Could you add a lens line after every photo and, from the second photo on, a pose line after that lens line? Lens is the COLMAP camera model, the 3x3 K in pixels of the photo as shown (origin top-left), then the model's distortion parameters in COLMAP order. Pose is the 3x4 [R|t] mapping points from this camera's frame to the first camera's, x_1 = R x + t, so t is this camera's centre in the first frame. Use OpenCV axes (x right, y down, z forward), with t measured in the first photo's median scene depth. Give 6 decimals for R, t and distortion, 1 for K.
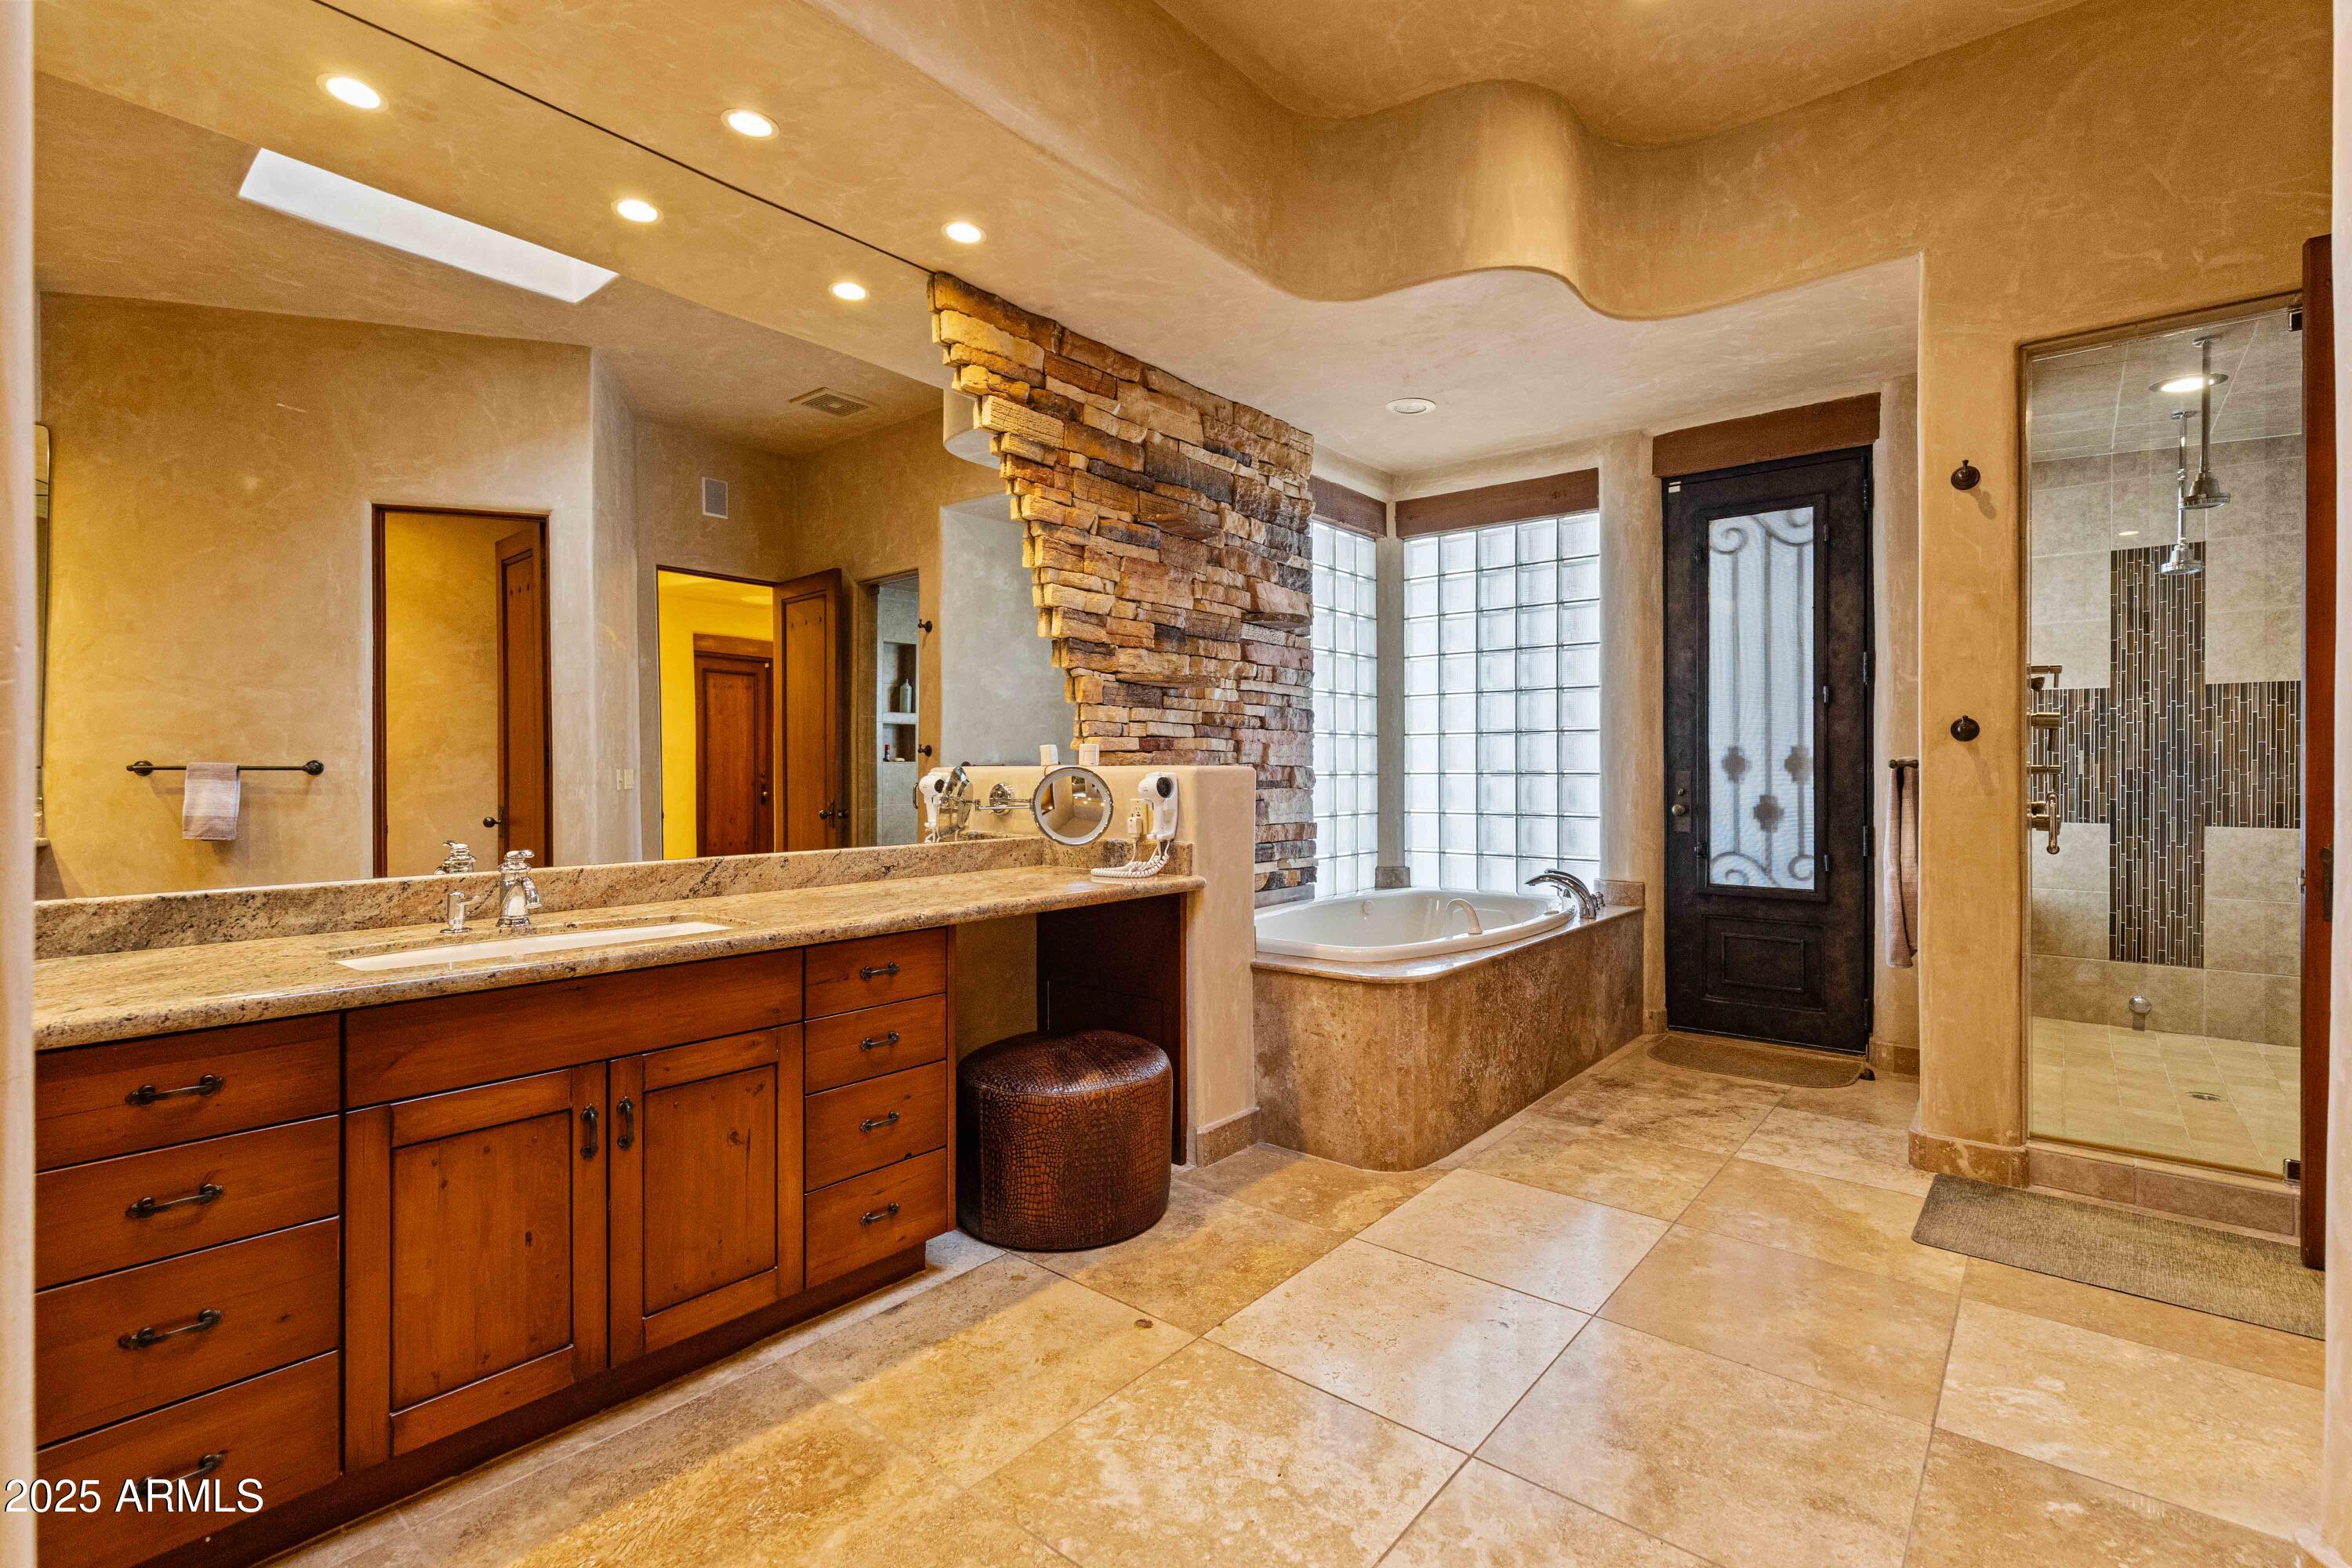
lens RADIAL K [[1072.1, 0, 1183.9], [0, 1072.1, 767.6], [0, 0, 1]] dist [0.003728, -0.000634]
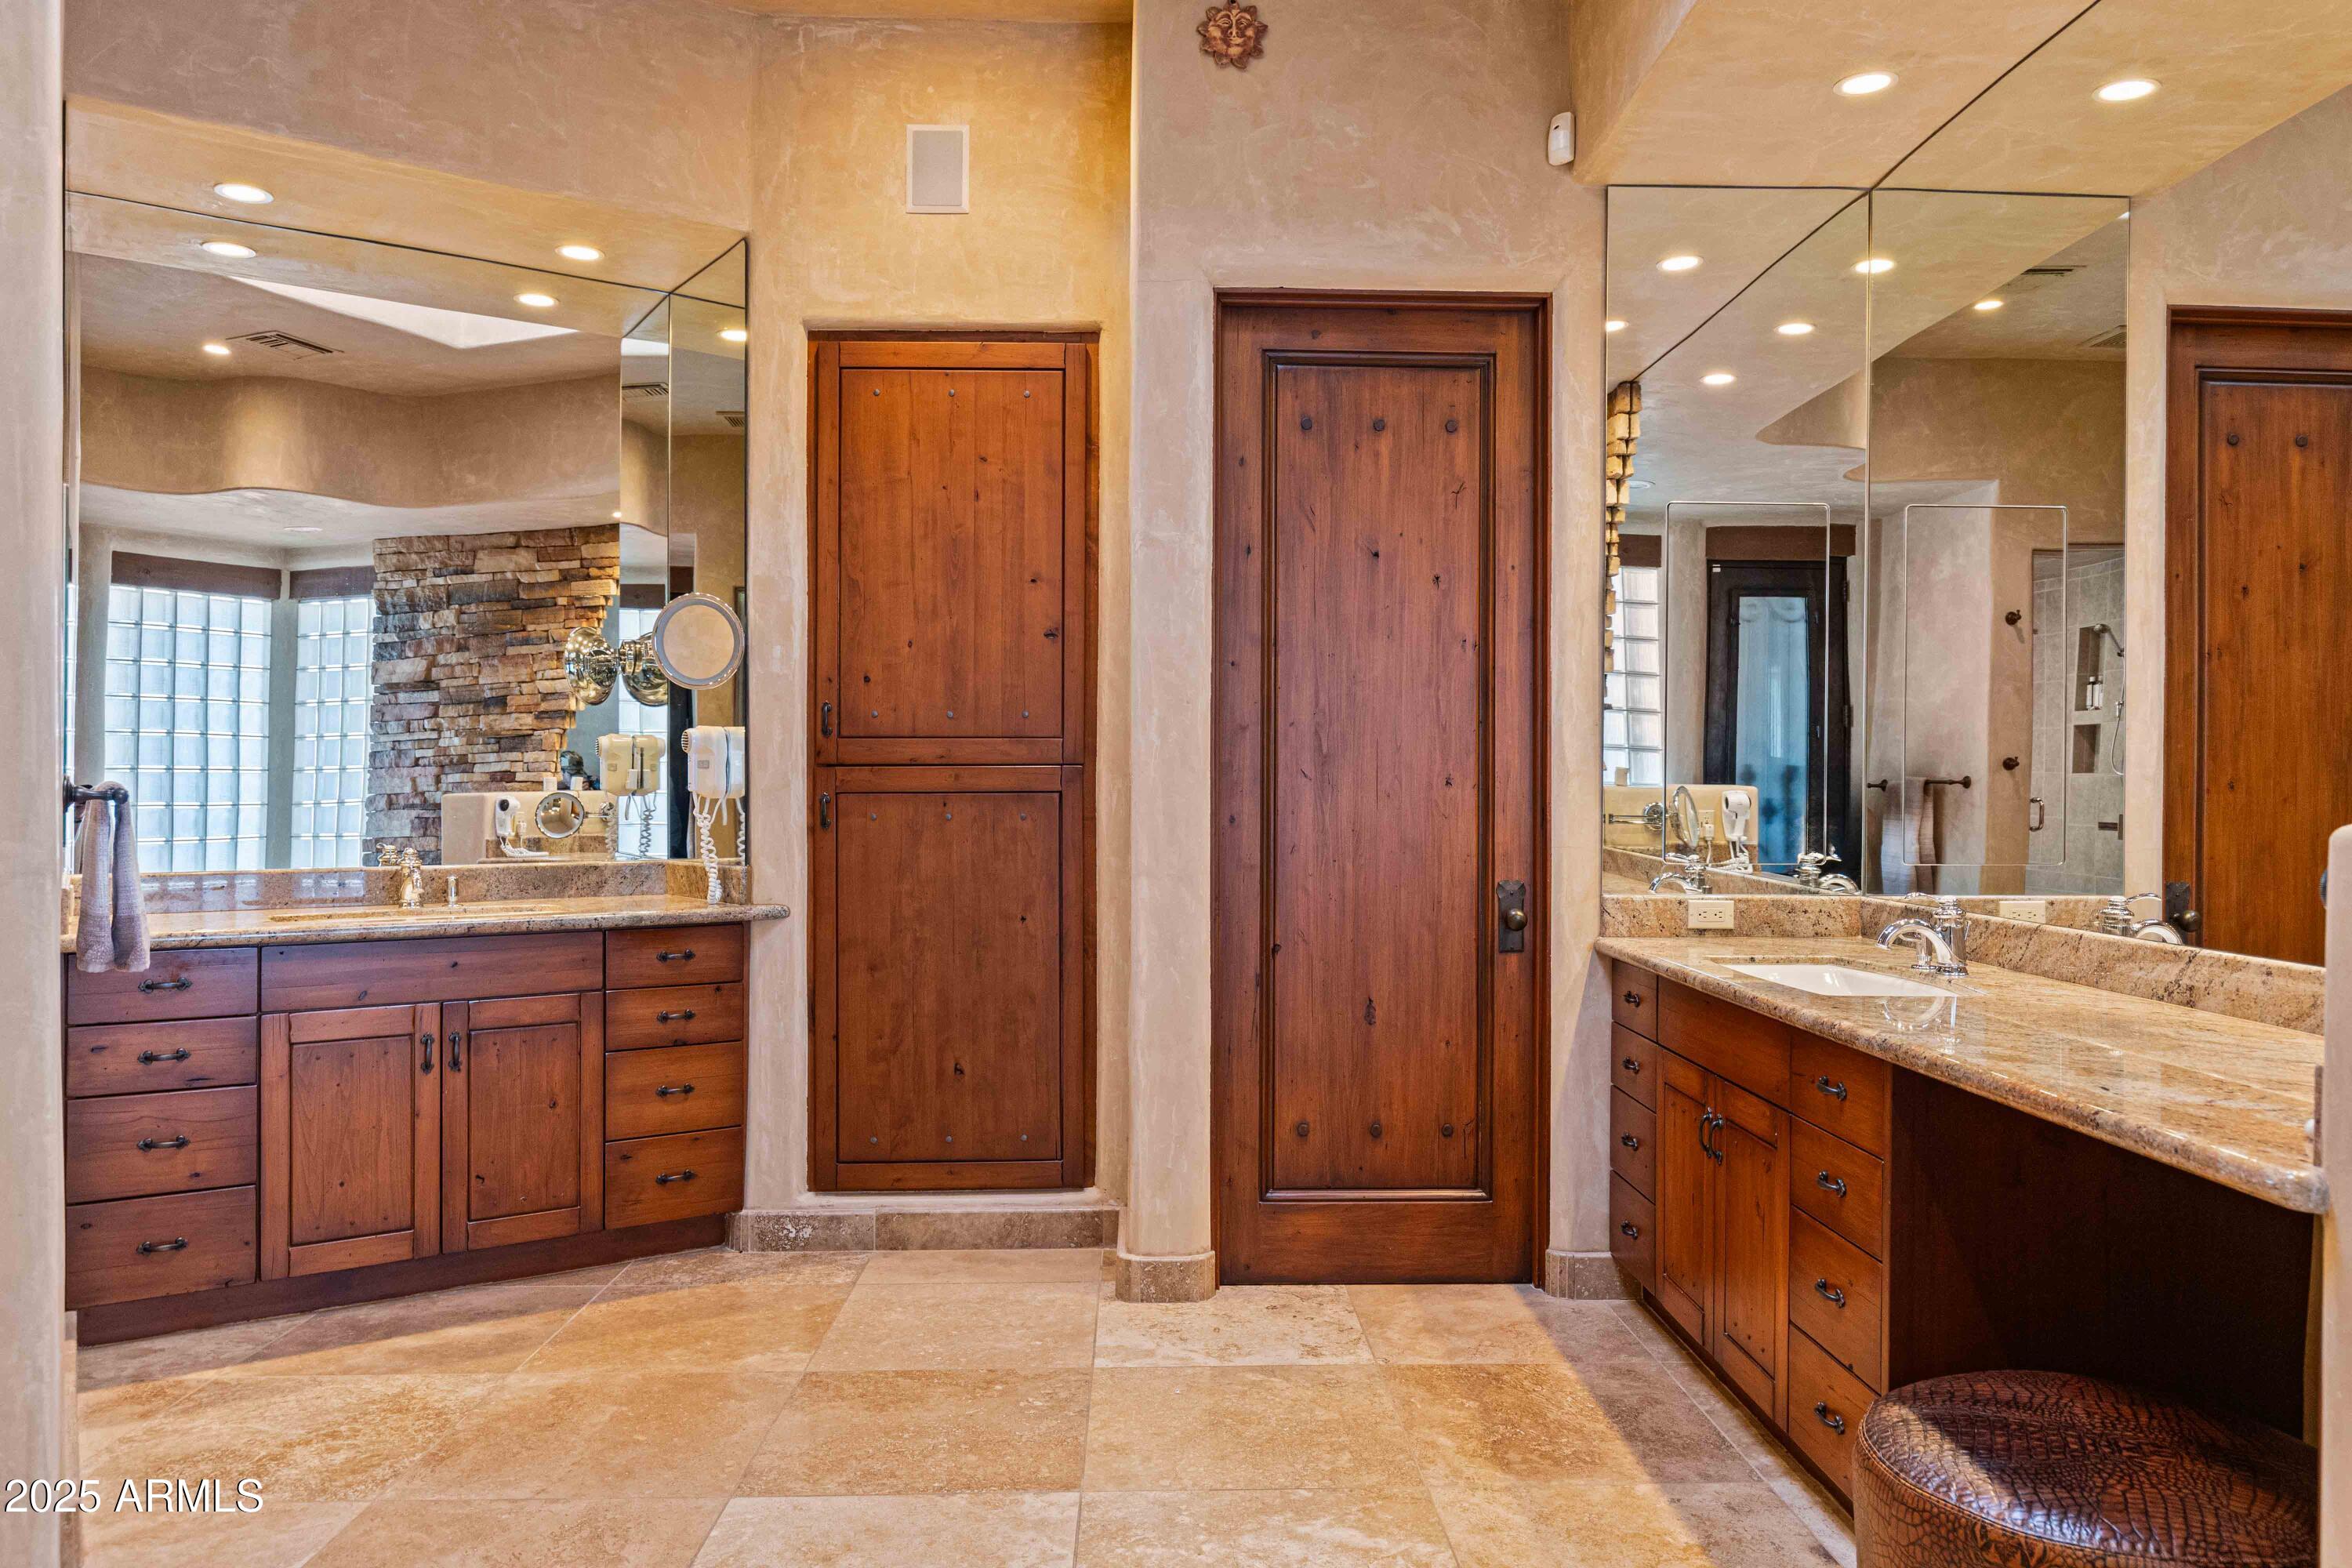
lens RADIAL K [[1610.9, 0, 1228.0], [0, 1610.9, 788.6], [0, 0, 1]] dist [0.000285, 0.000073]
pose [[-0.734534, 0.000180, -0.678572, 0.487903], [-0.001525, 0.999997, 0.001916, -0.011533], [0.678571, 0.002442, -0.734531, 0.966263]]
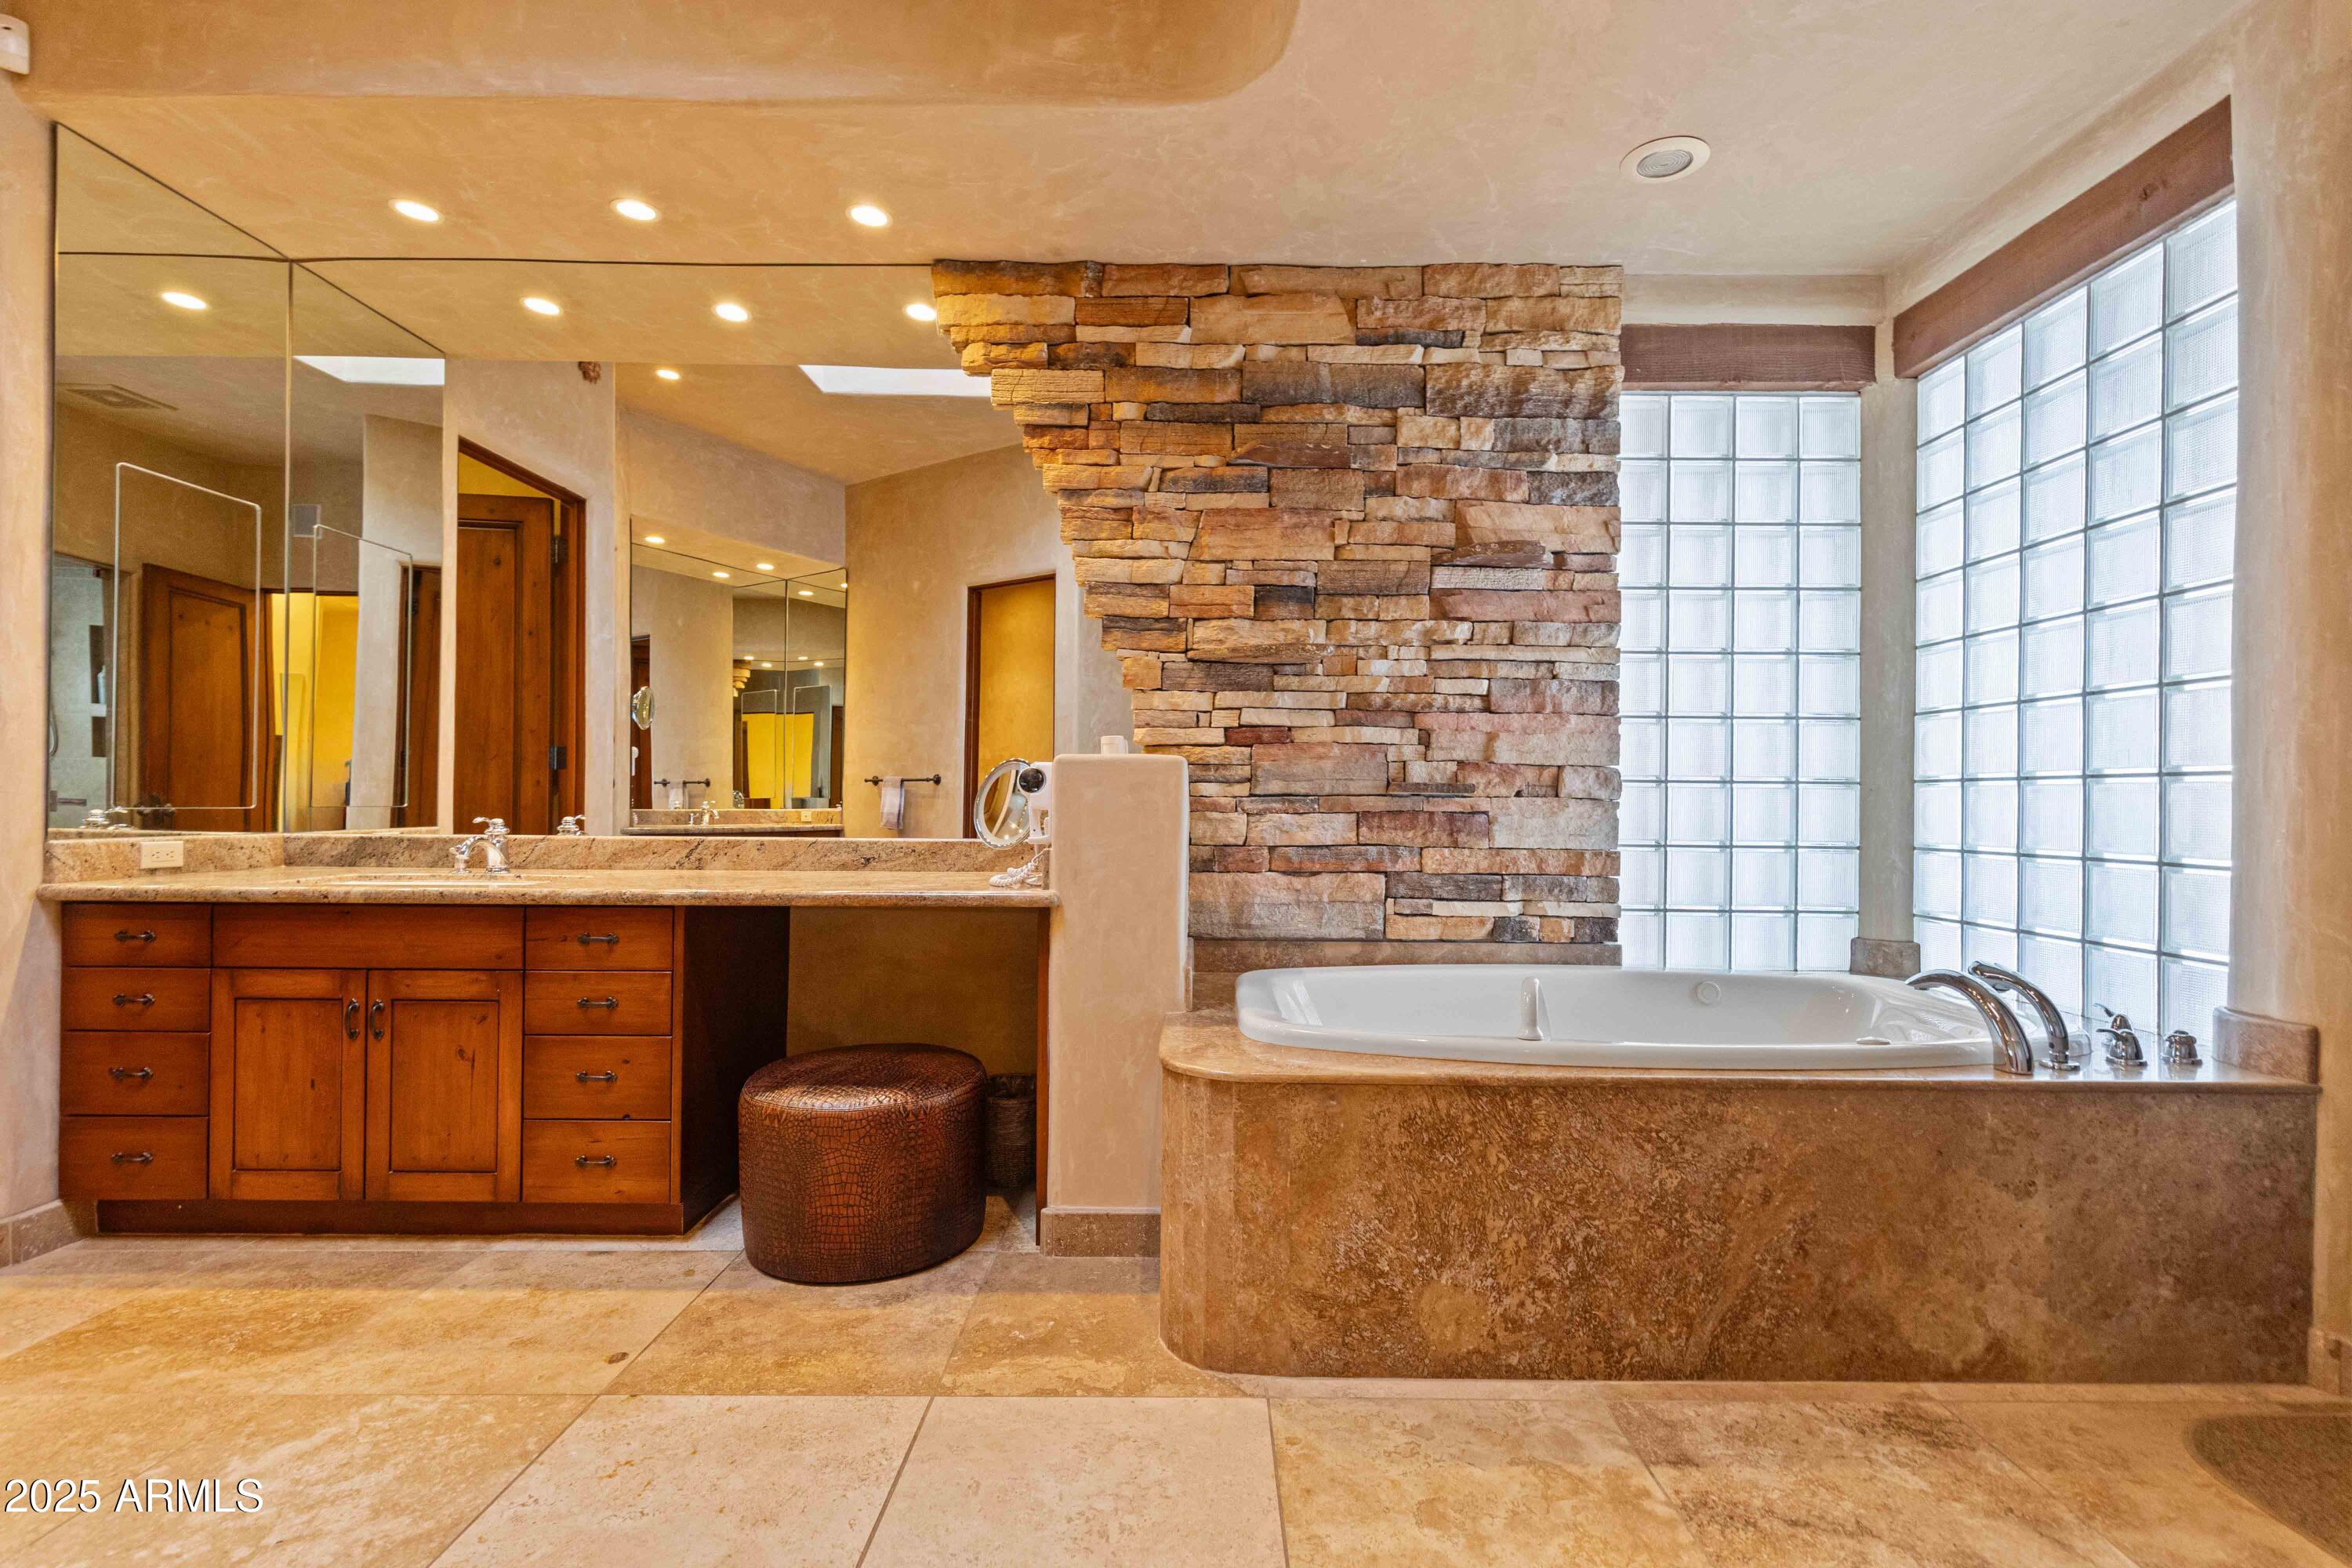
lens RADIAL K [[1054.5, 0, 1179.1], [0, 1054.5, 795.5], [0, 0, 1]] dist [0.003892, 0.000338]
pose [[0.635426, 0.004028, -0.772151, 0.581535], [-0.007809, 0.999969, -0.001210, 0.025454], [0.772122, 0.006798, 0.635438, 0.487392]]
